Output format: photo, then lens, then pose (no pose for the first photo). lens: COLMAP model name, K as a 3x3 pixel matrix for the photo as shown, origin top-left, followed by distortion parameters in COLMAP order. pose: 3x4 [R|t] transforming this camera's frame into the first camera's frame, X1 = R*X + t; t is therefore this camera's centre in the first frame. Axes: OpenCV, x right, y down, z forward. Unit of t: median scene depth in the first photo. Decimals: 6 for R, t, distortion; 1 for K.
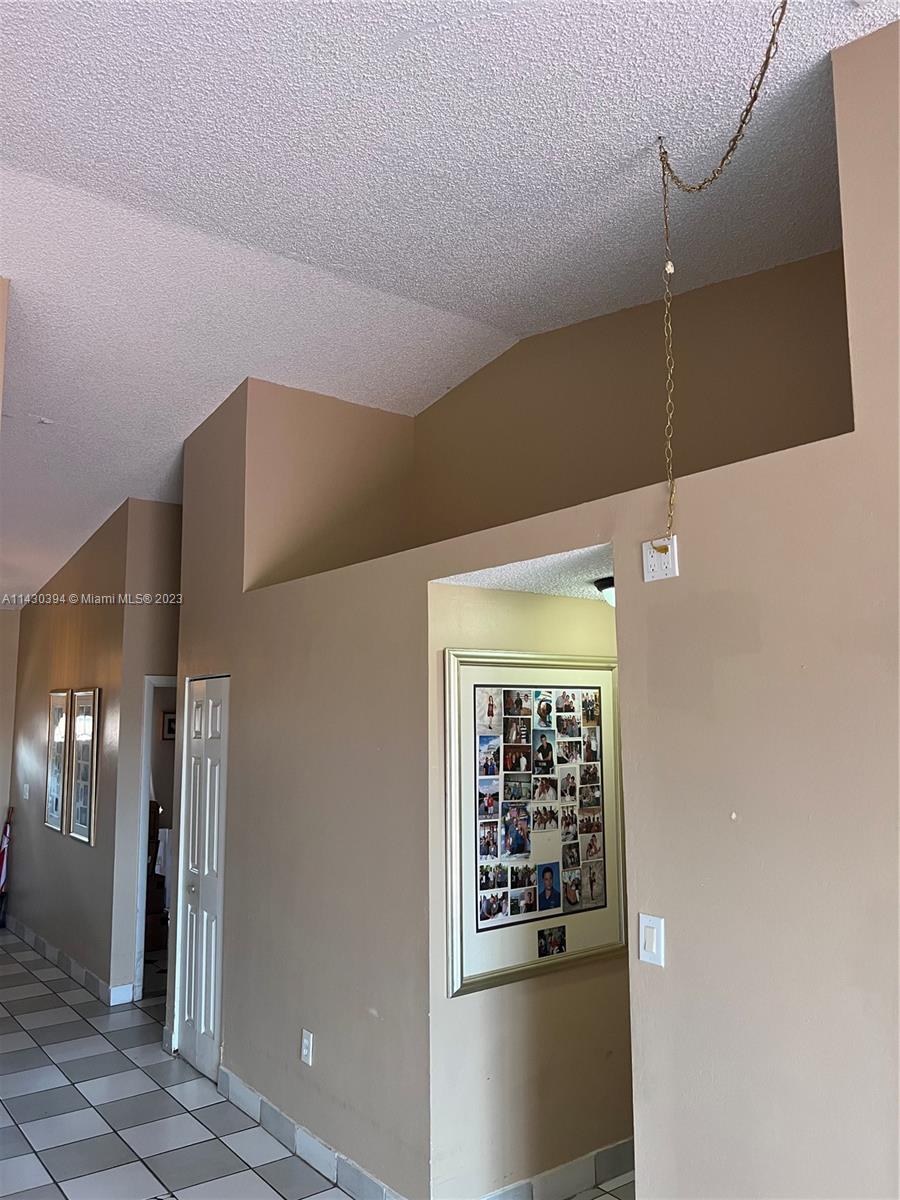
lens RADIAL K [[917.8, 0, 448.1], [0, 917.8, 598.2], [0, 0, 1]] dist [0.035608, -0.053866]
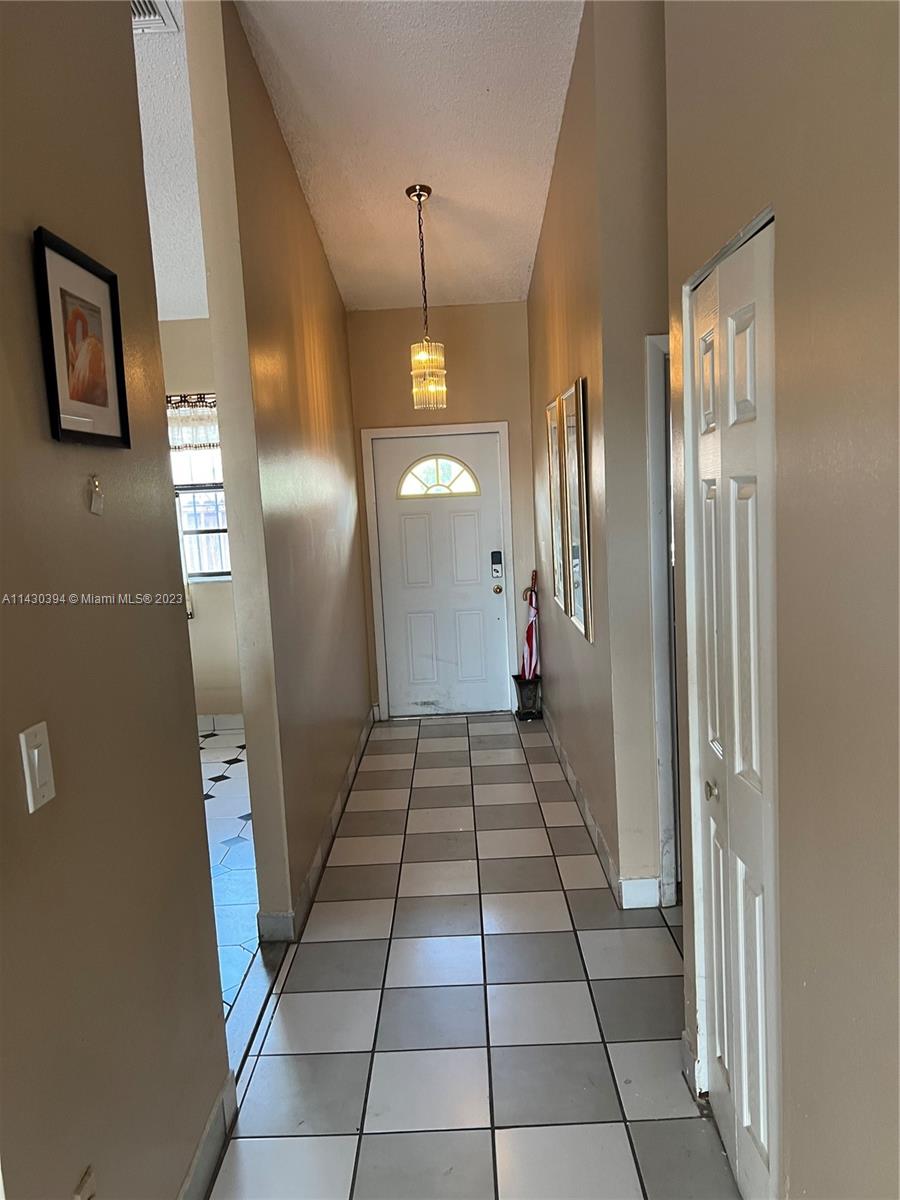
lens RADIAL K [[917.8, 0, 440.3], [0, 917.8, 615.1], [0, 0, 1]] dist [0.035608, -0.053866]
pose [[0.788415, 0.043635, -0.613595, -0.120348], [0.131335, 0.962541, 0.237204, 0.121102], [0.600961, -0.267601, 0.753151, 0.624281]]
